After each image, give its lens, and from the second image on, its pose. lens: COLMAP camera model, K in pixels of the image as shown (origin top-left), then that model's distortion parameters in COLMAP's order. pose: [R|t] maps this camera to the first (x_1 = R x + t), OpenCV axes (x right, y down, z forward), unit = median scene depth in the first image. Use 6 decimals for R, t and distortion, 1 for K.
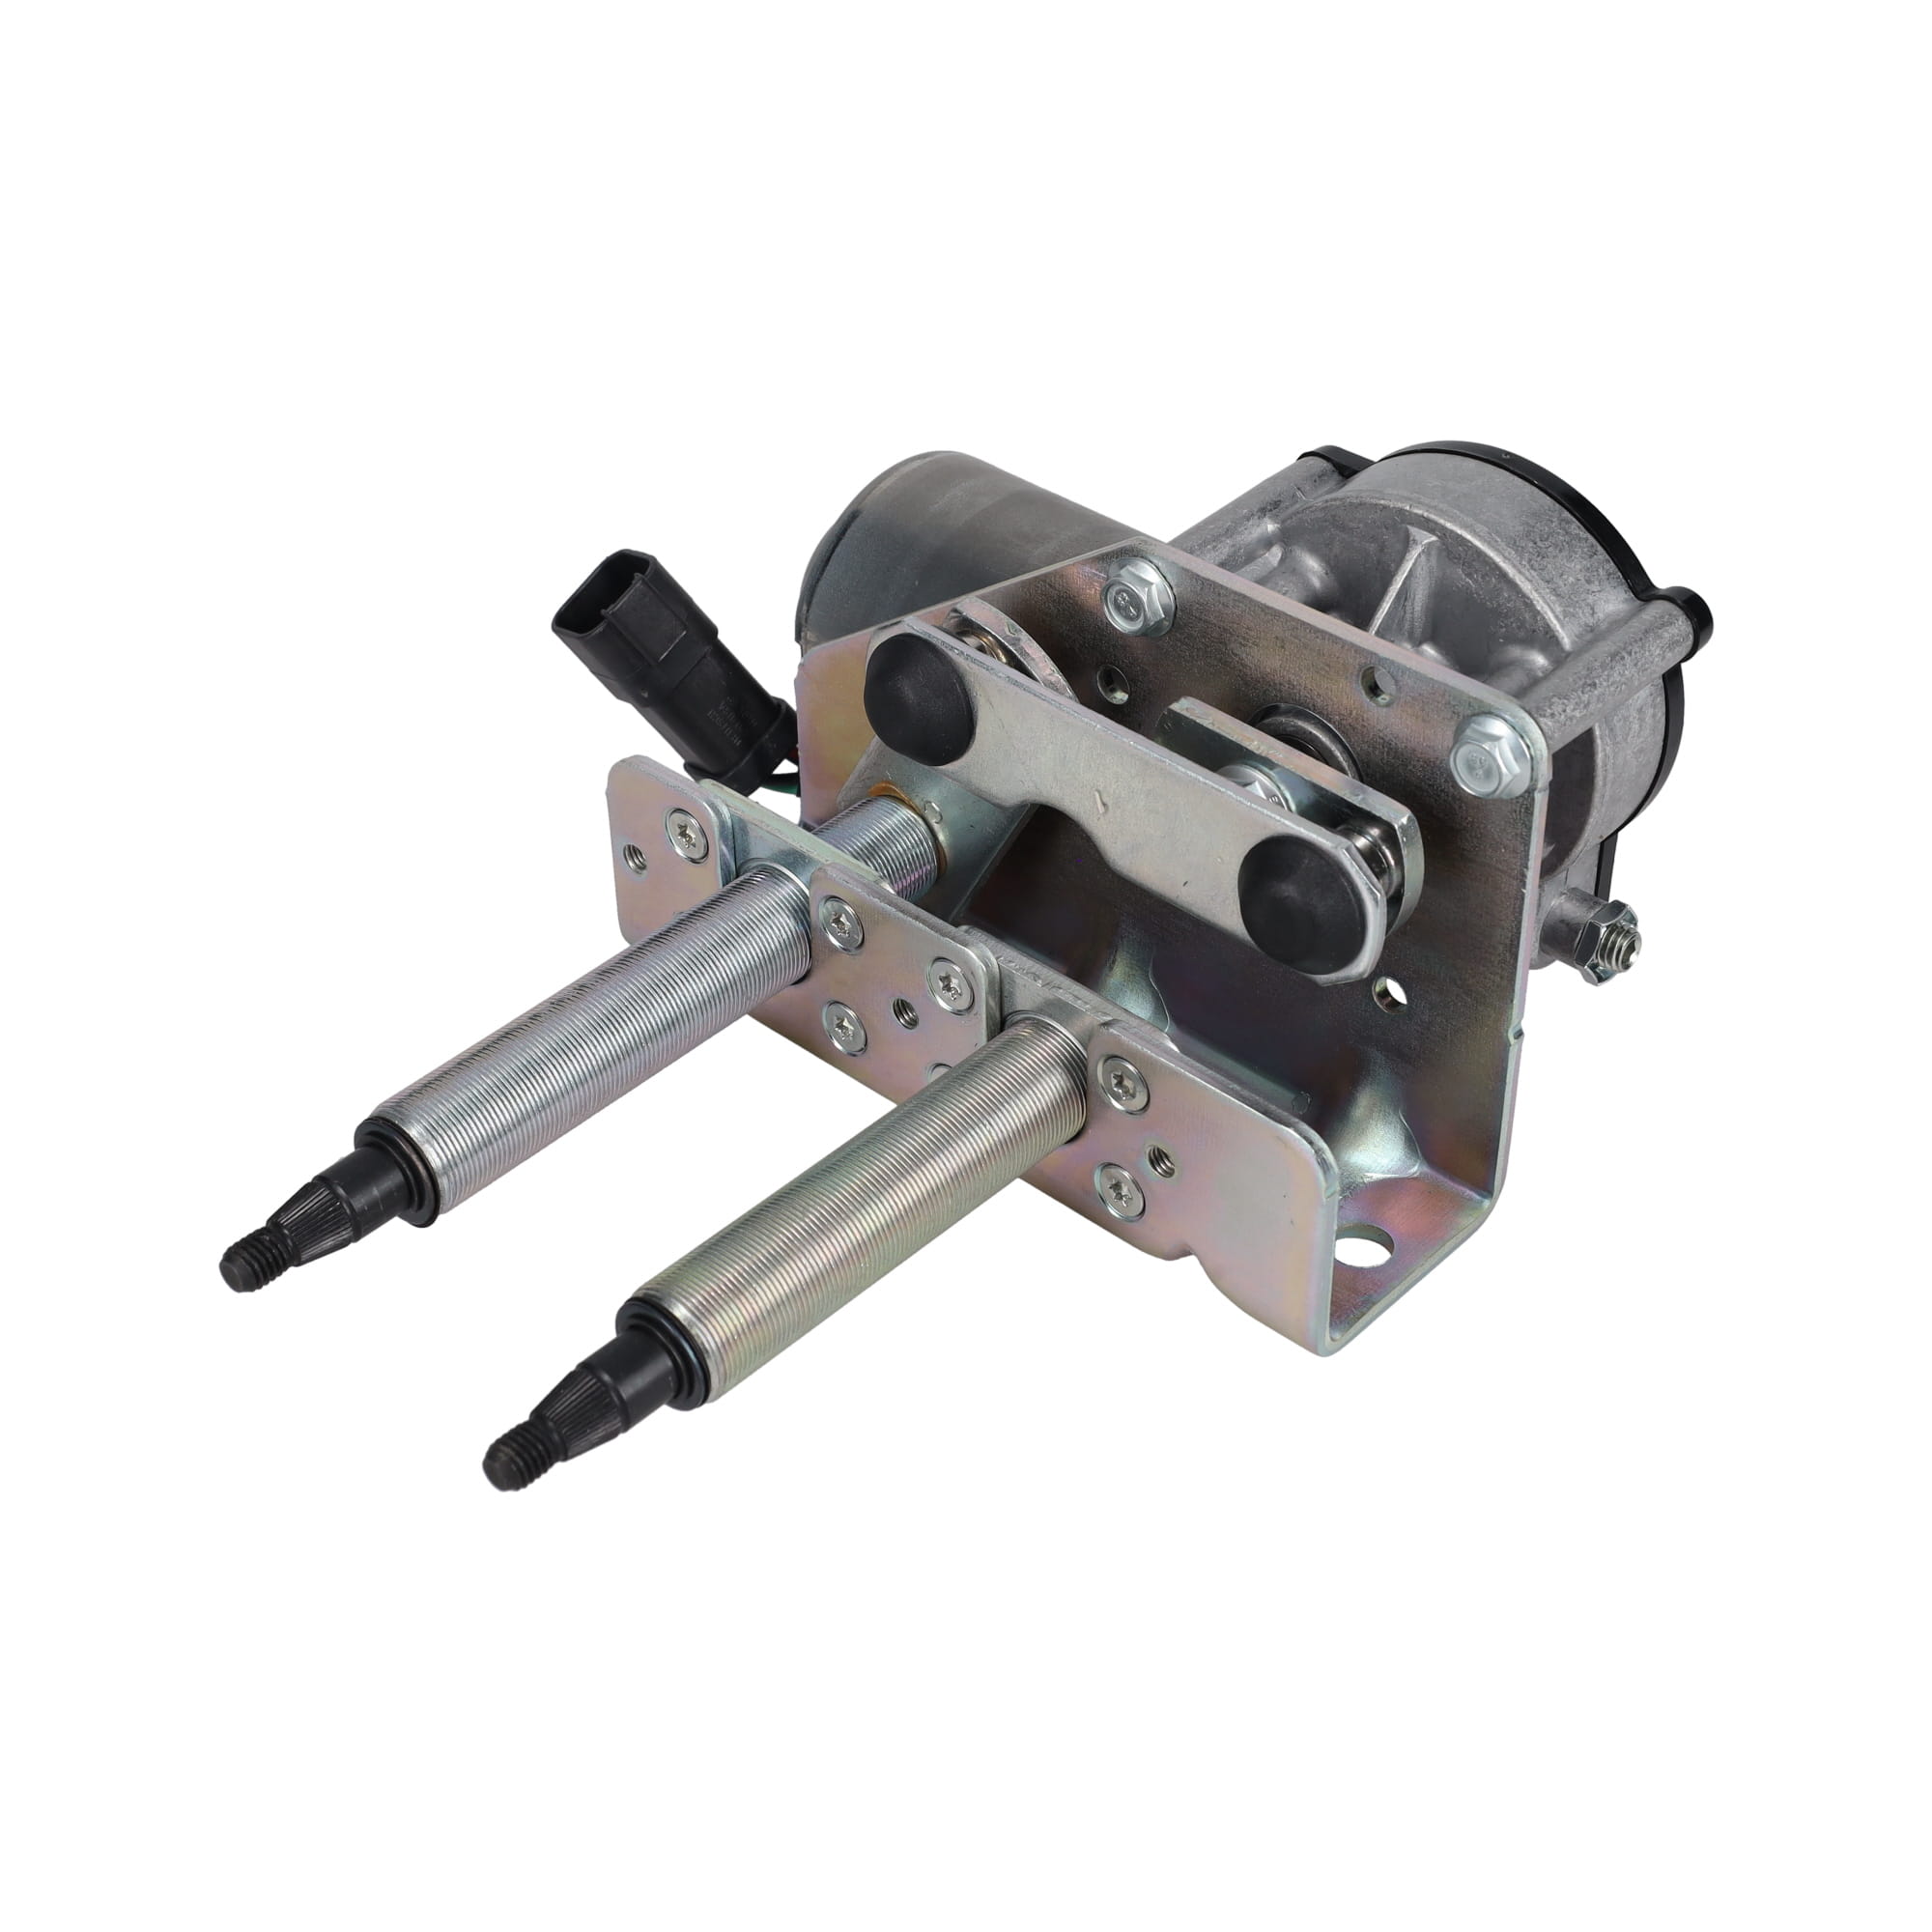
lens RADIAL K [[3459.4, 0, 966.0], [0, 3459.4, 966.0], [0, 0, 1]] dist [-0.000772, -0.031859]
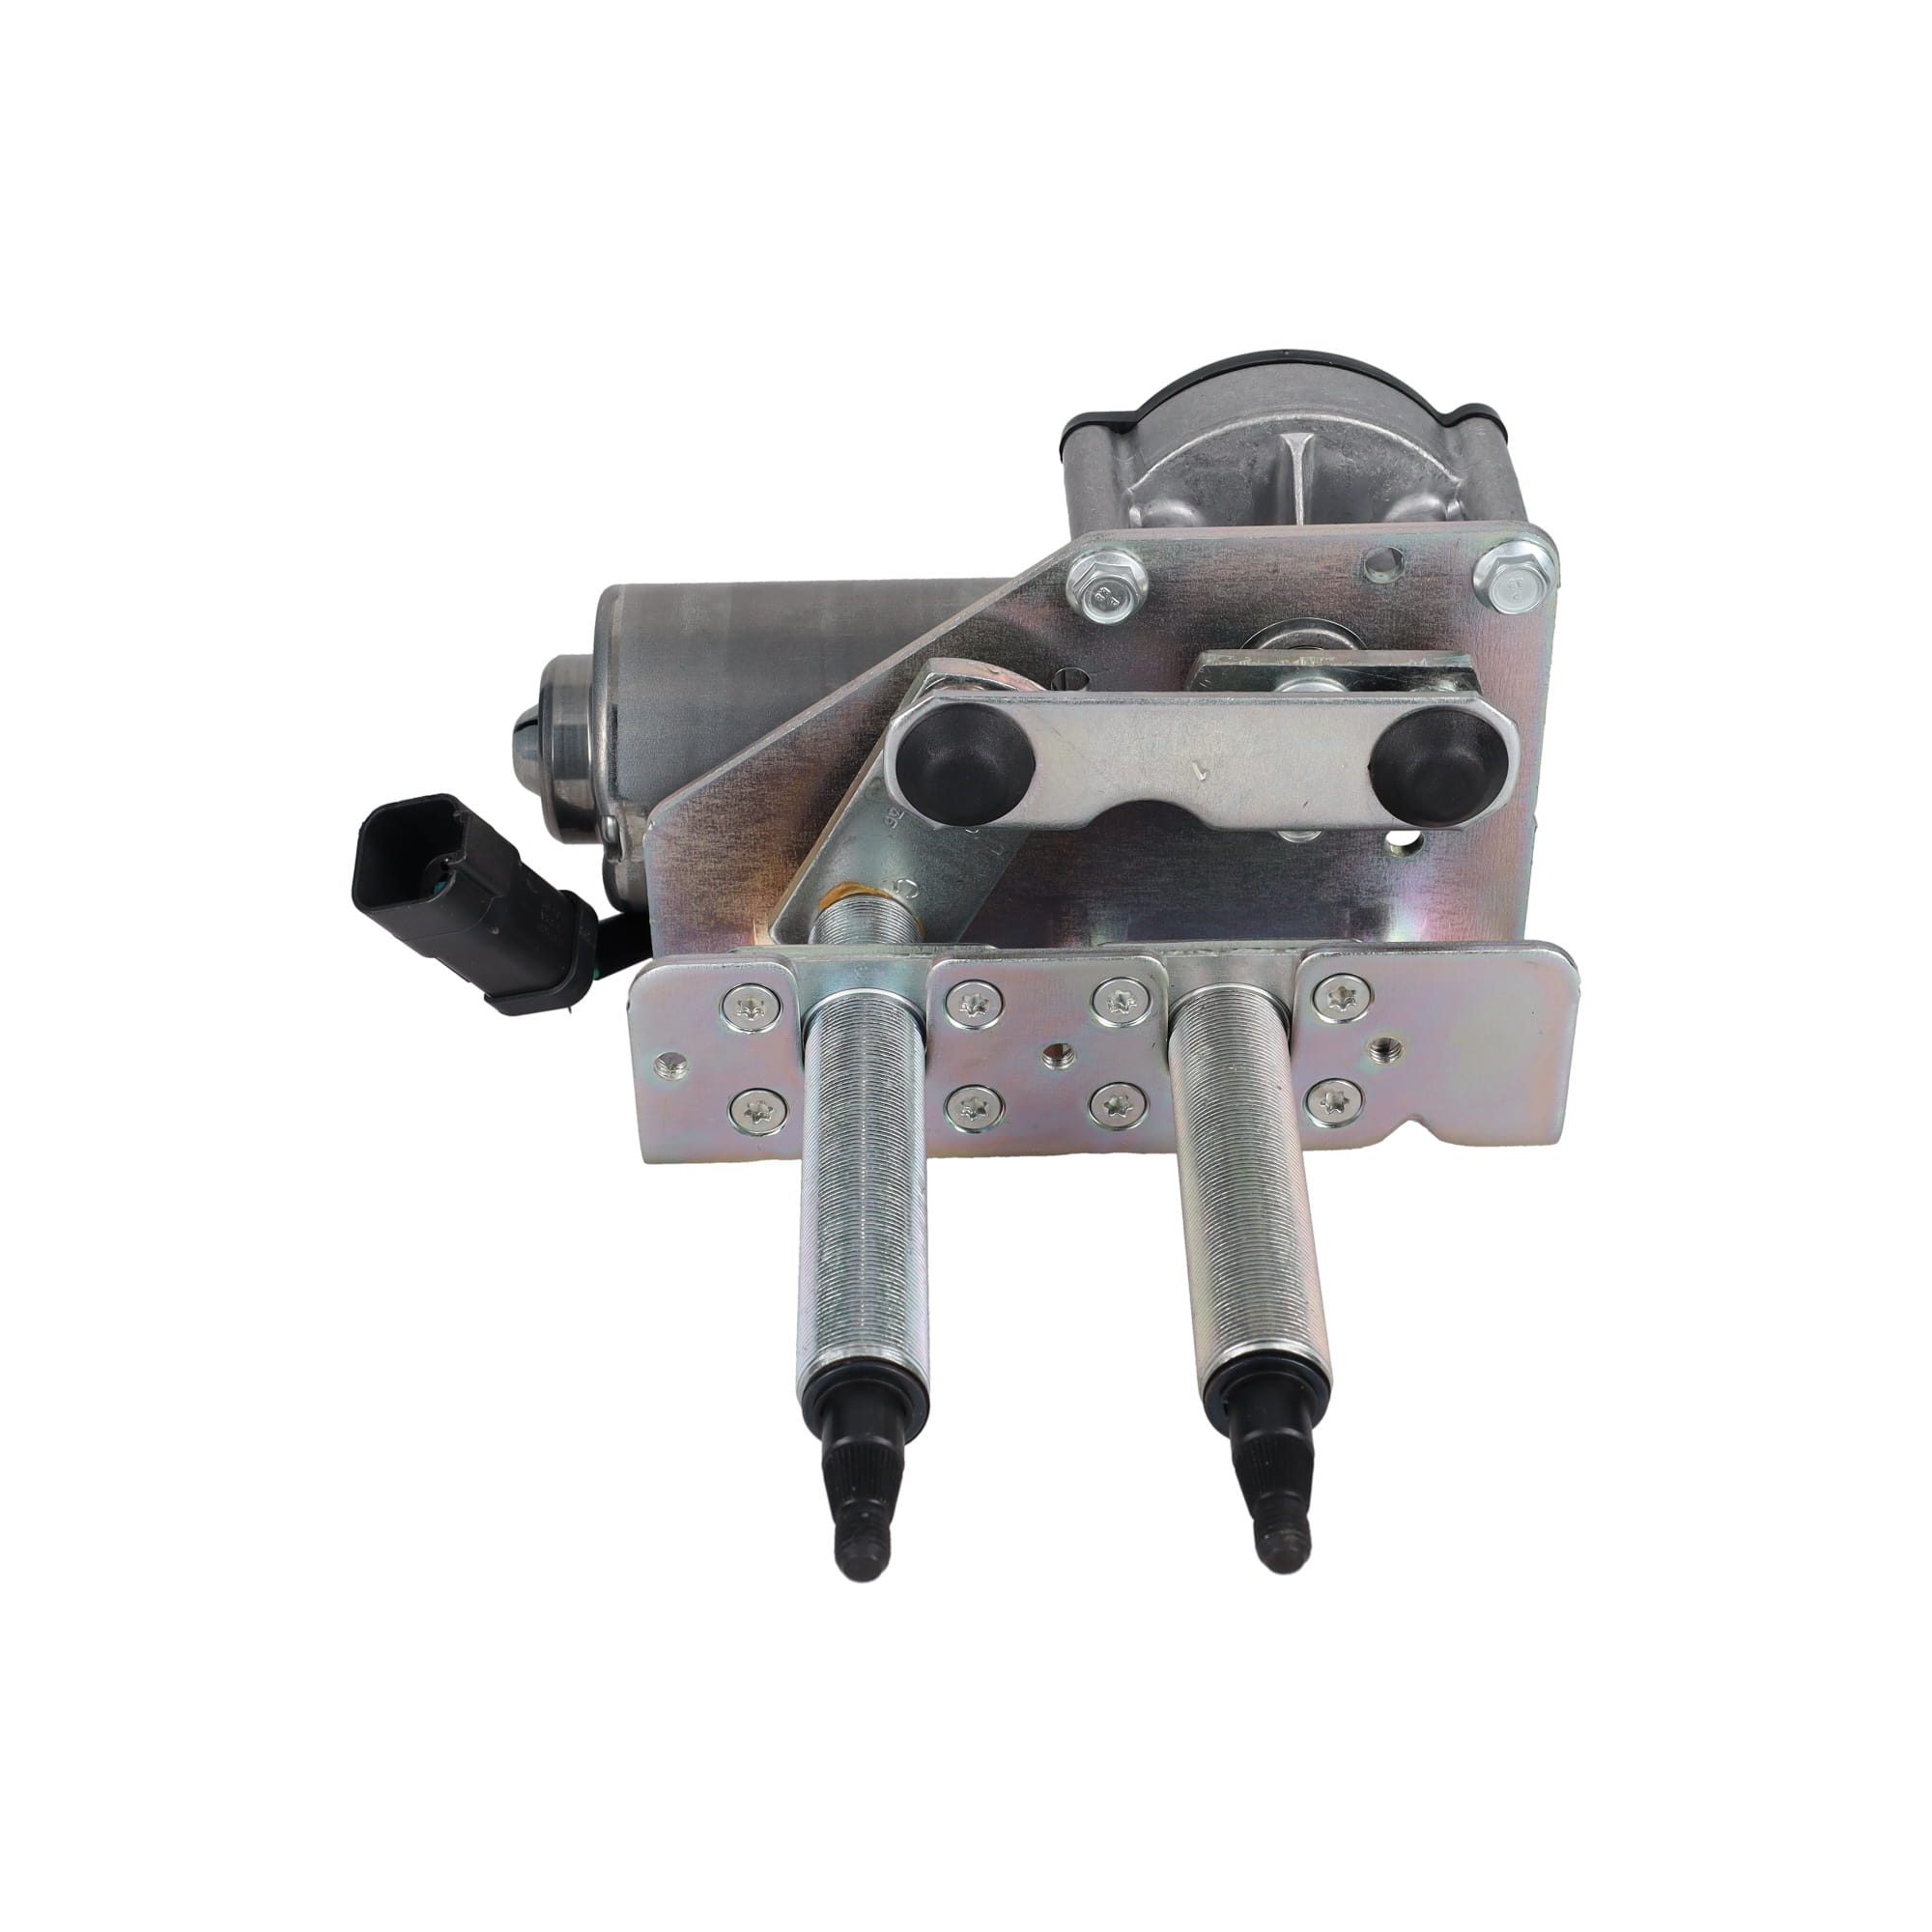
lens RADIAL K [[3331.4, 0, 966.0], [0, 3331.4, 966.0], [0, 0, 1]] dist [-0.057236, -0.122908]
pose [[0.721477, -0.416538, 0.553143, -0.594562], [0.427792, 0.896279, 0.116954, -0.142651], [-0.544486, 0.152250, 0.824836, 0.217505]]
